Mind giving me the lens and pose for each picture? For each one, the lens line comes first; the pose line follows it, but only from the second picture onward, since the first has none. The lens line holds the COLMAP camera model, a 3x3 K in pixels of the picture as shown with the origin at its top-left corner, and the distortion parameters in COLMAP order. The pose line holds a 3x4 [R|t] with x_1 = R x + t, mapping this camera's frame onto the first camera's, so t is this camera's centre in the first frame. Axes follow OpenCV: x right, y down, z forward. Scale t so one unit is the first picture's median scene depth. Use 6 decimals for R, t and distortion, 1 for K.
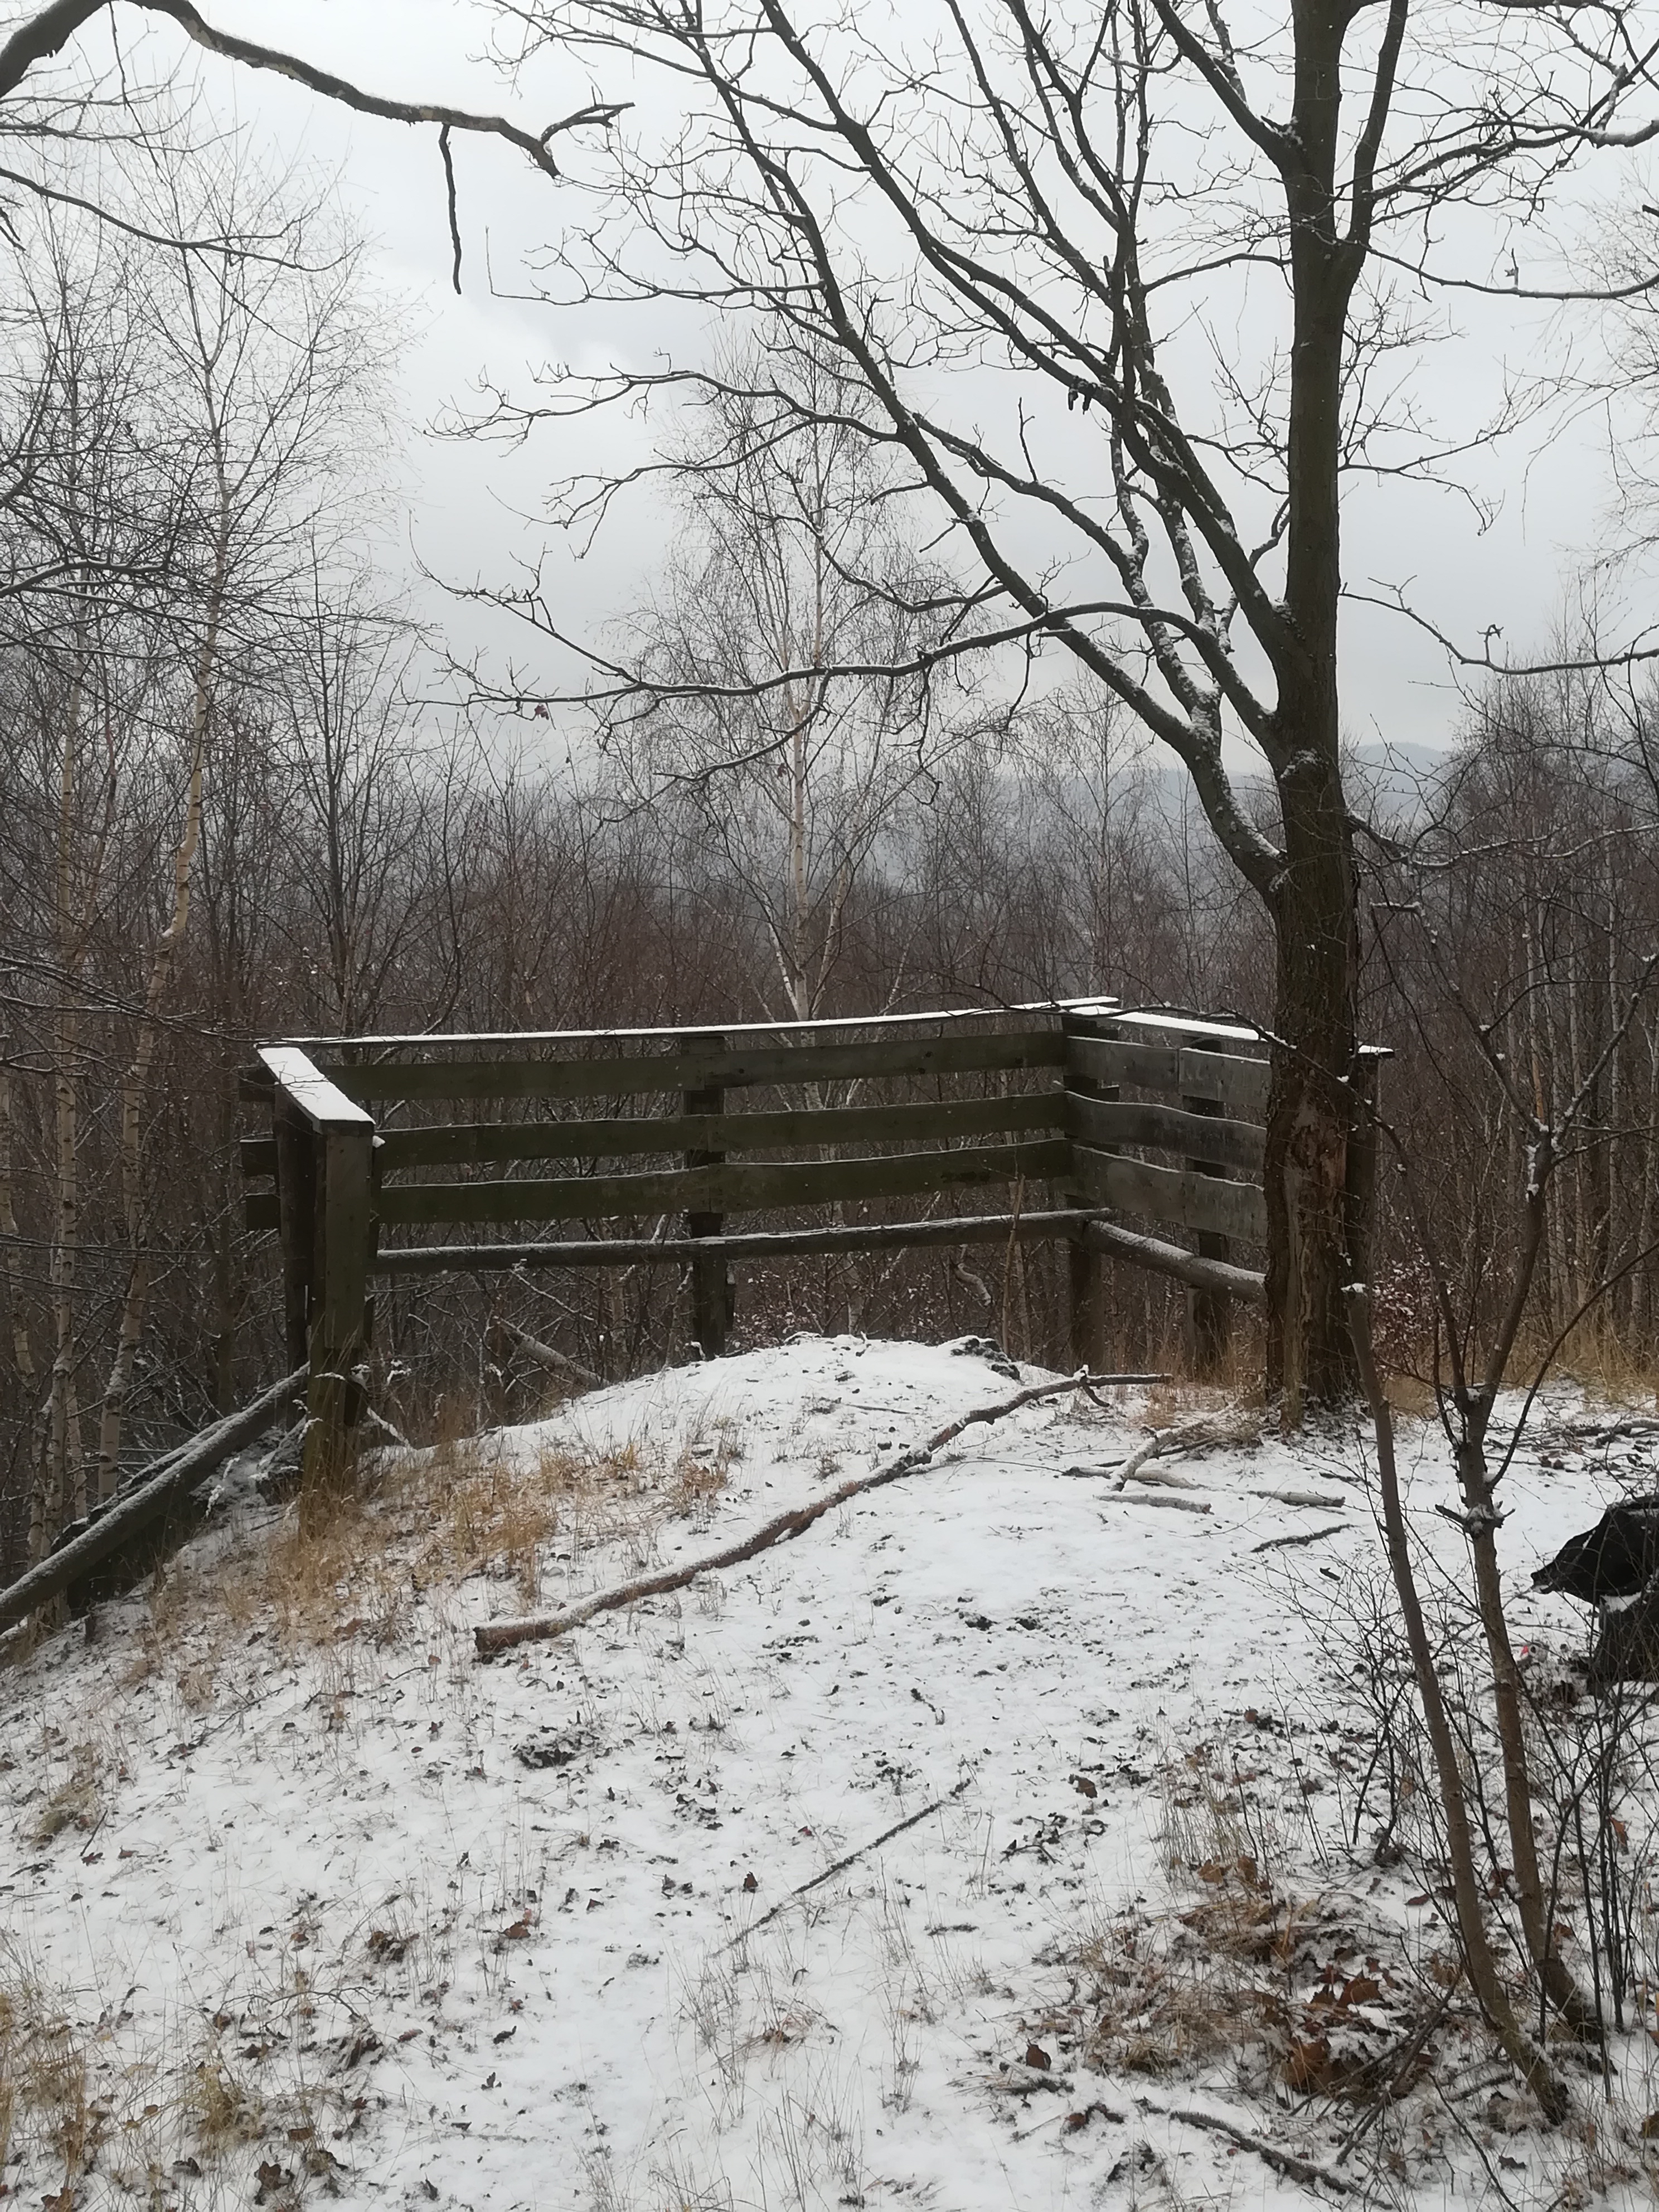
lens RADIAL K [[2232.1, 0, 829.5], [0, 2232.1, 1106.0], [0, 0, 1]] dist [0.113934, -0.291012]
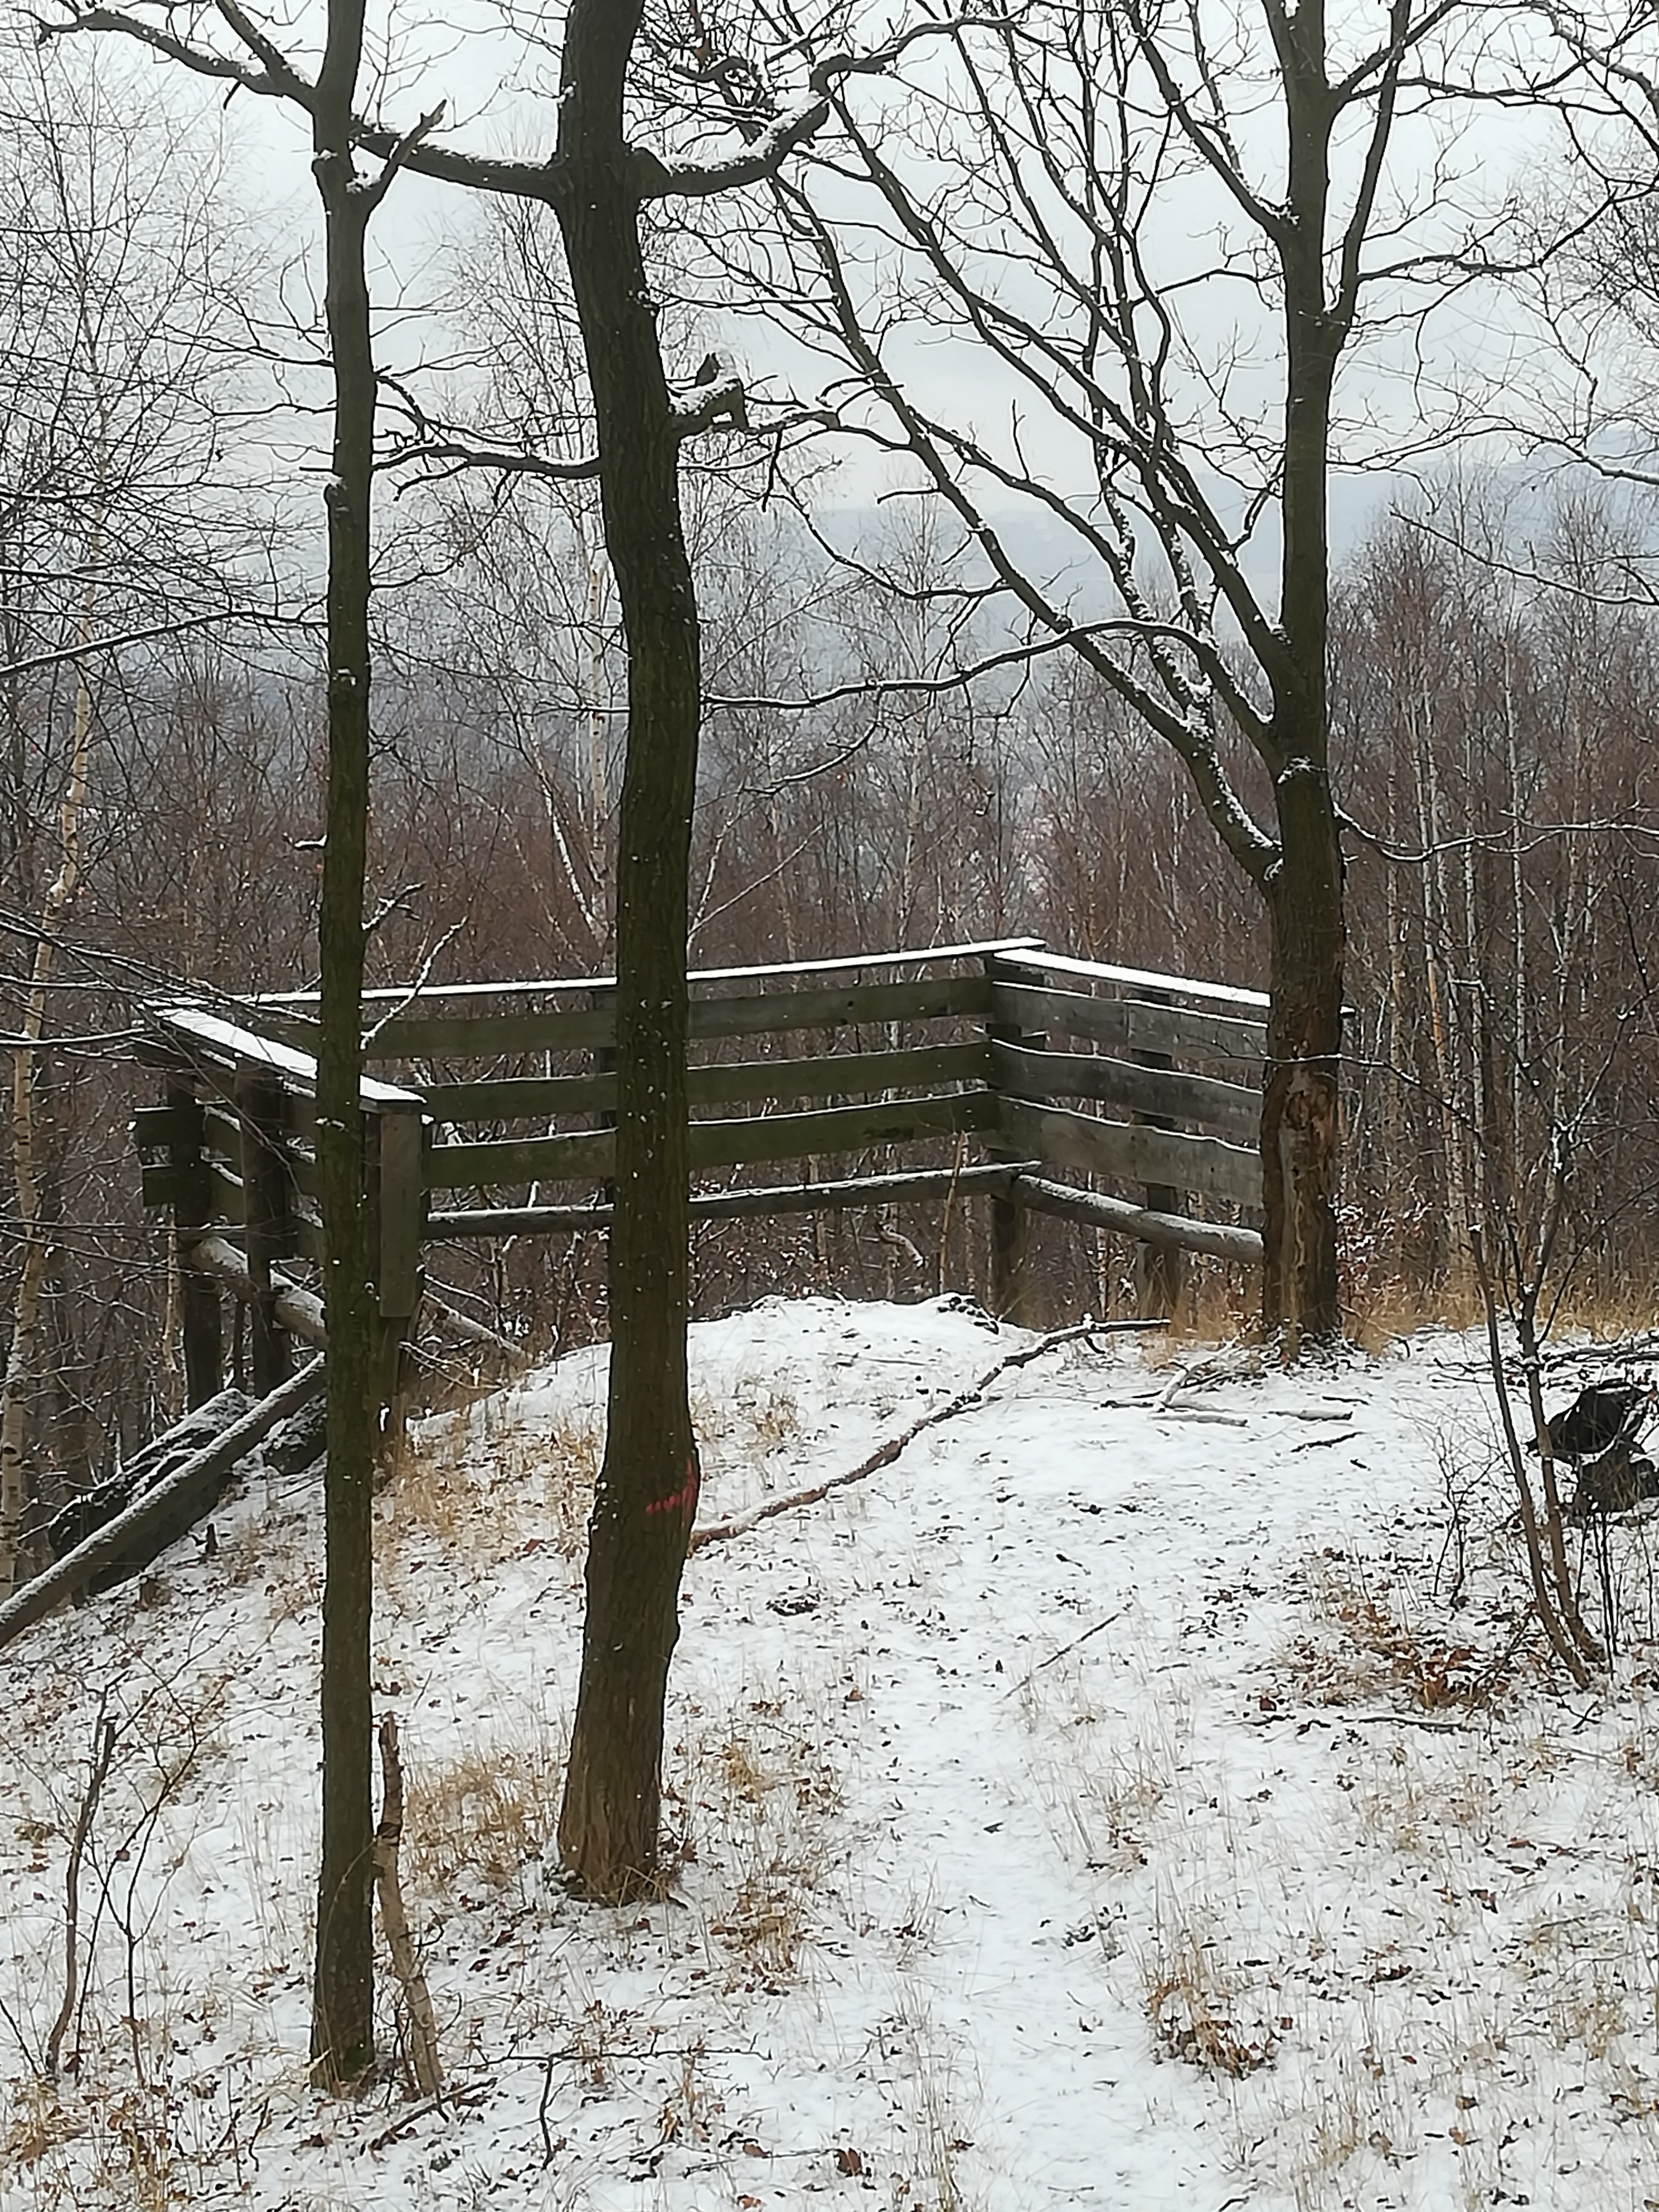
lens RADIAL K [[3300.7, 0, 829.5], [0, 3300.7, 1106.0], [0, 0, 1]] dist [0.043416, 0.078516]
pose [[0.990018, -0.017788, 0.139816, -0.237539], [0.013036, 0.999308, 0.034826, -0.042233], [-0.140339, -0.032656, 0.989565, -0.565425]]
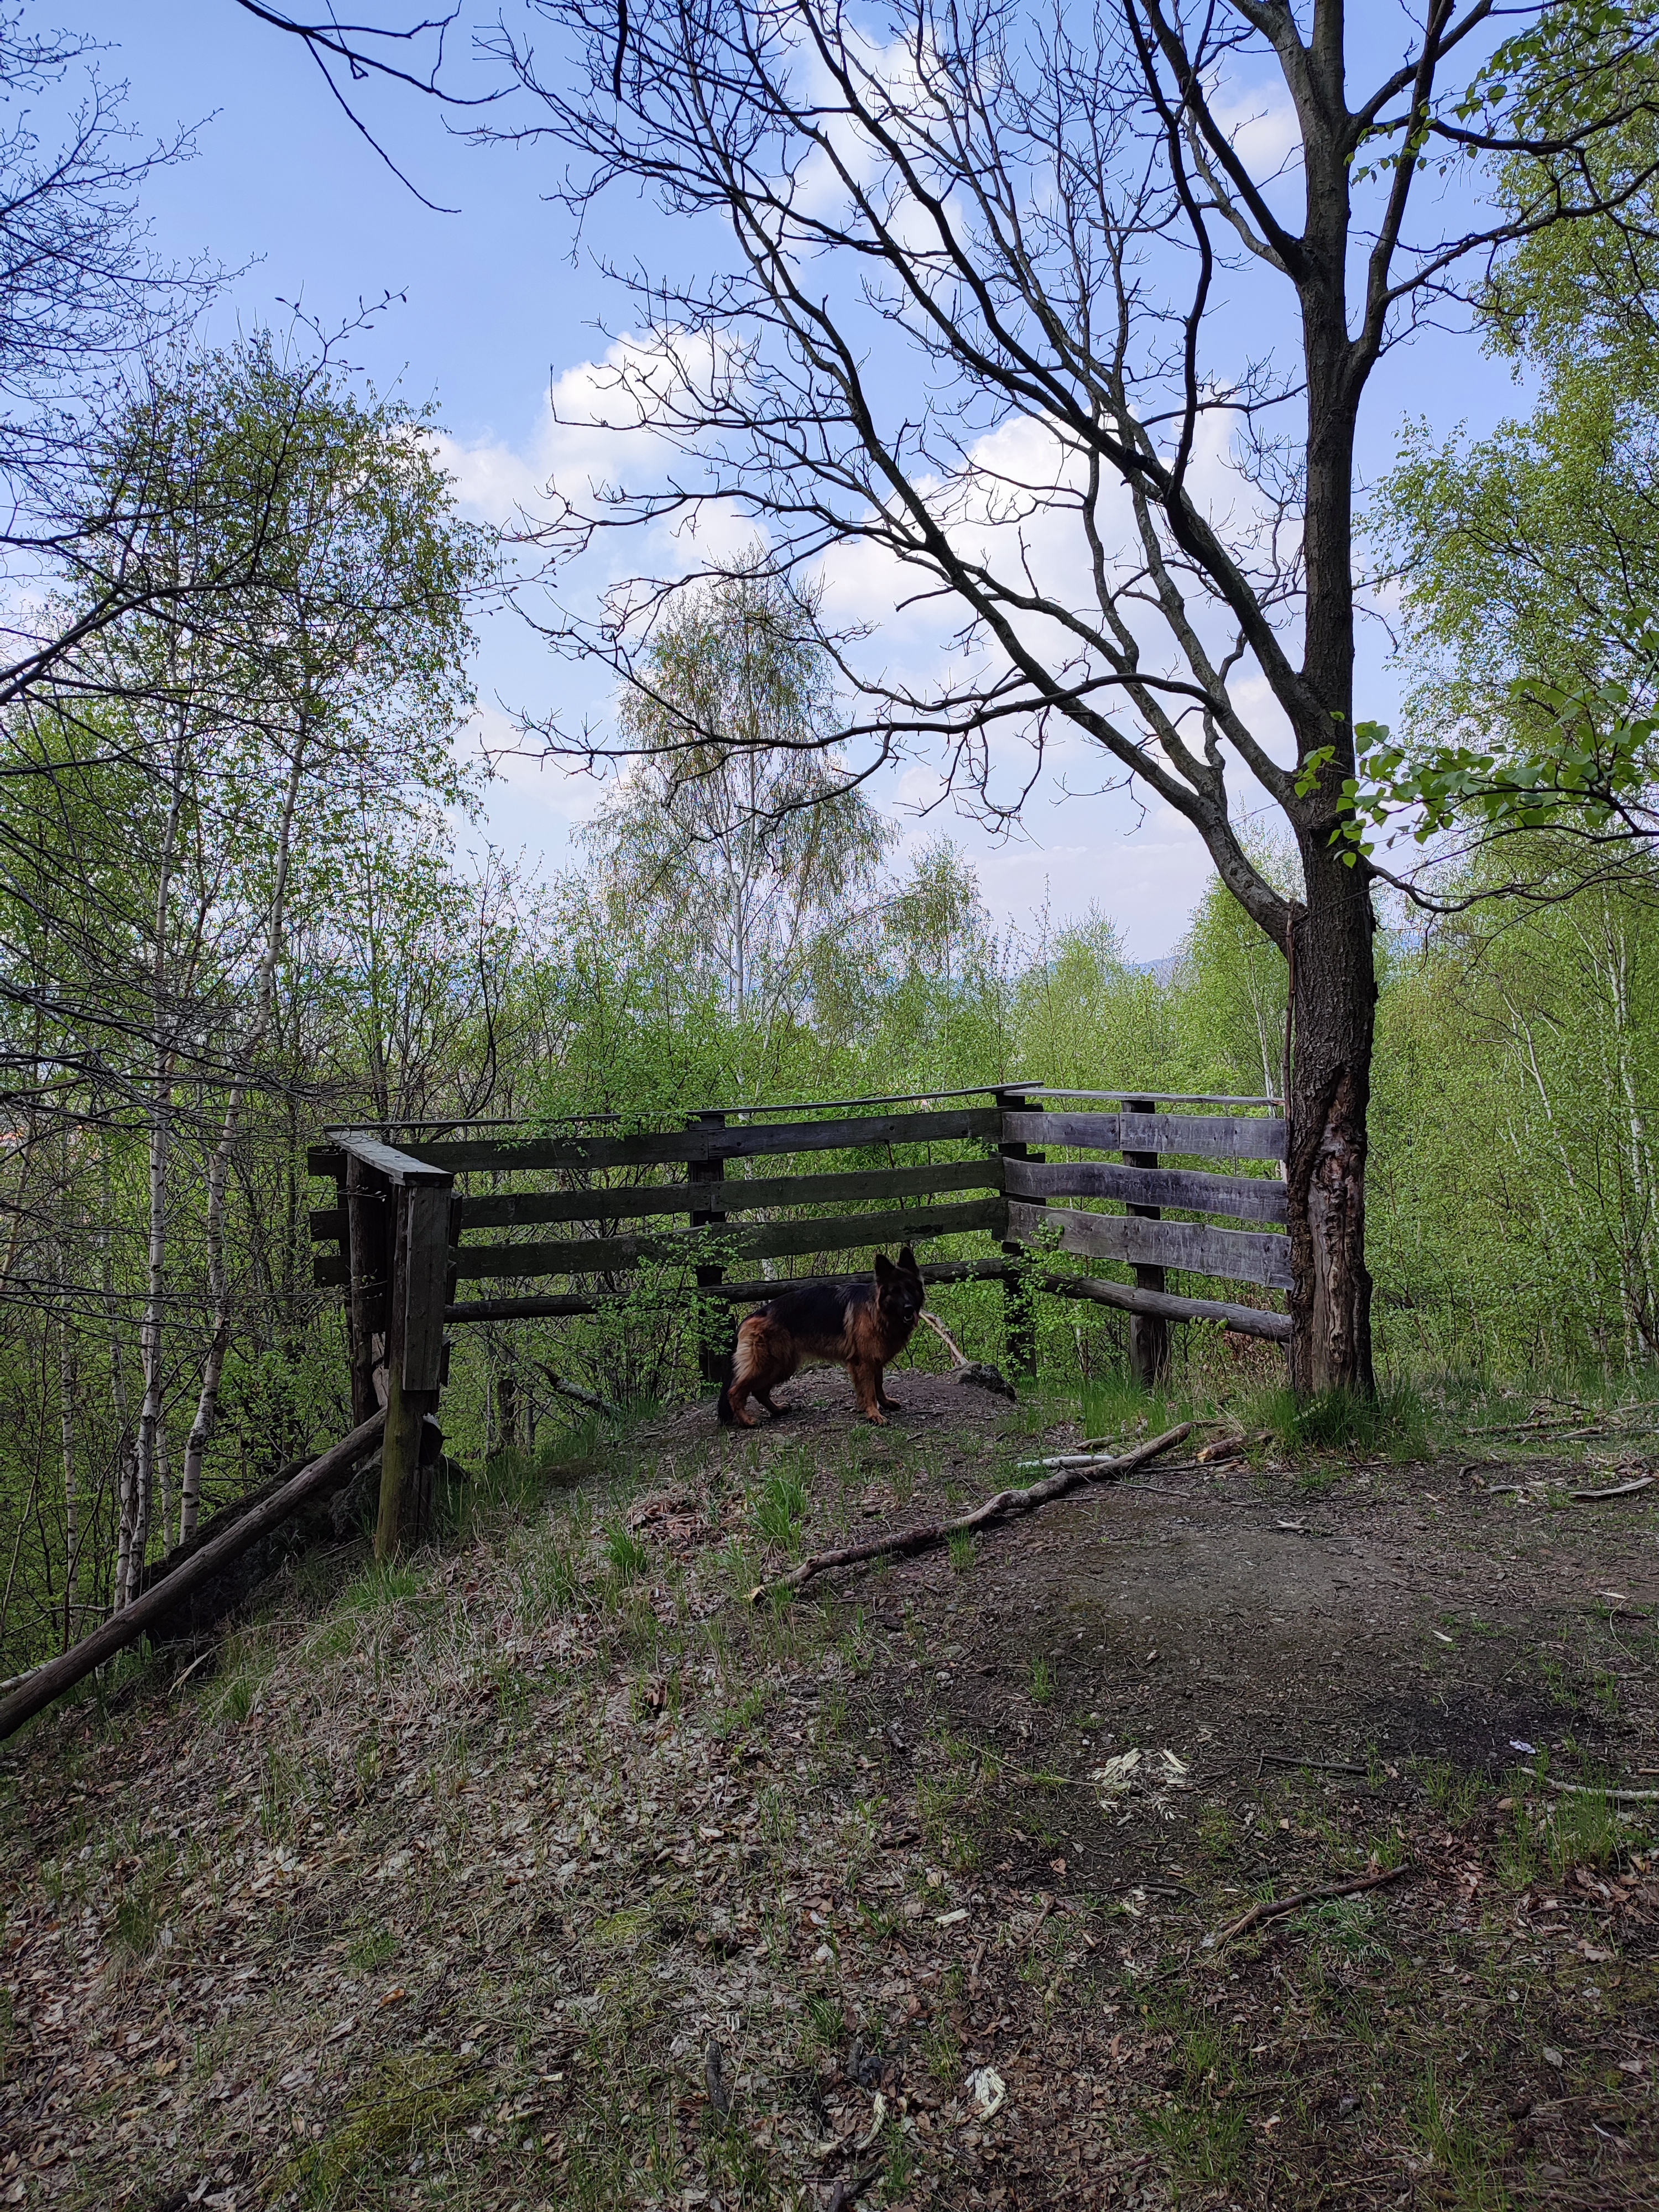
lens RADIAL K [[1516.7, 0, 829.5], [0, 1516.7, 1106.0], [0, 0, 1]] dist [0.010269, 0.000831]
pose [[0.996781, -0.009432, 0.079610, -0.082267], [0.014857, 0.997587, -0.067825, 0.031420], [-0.078778, 0.068790, 0.994516, 0.280597]]
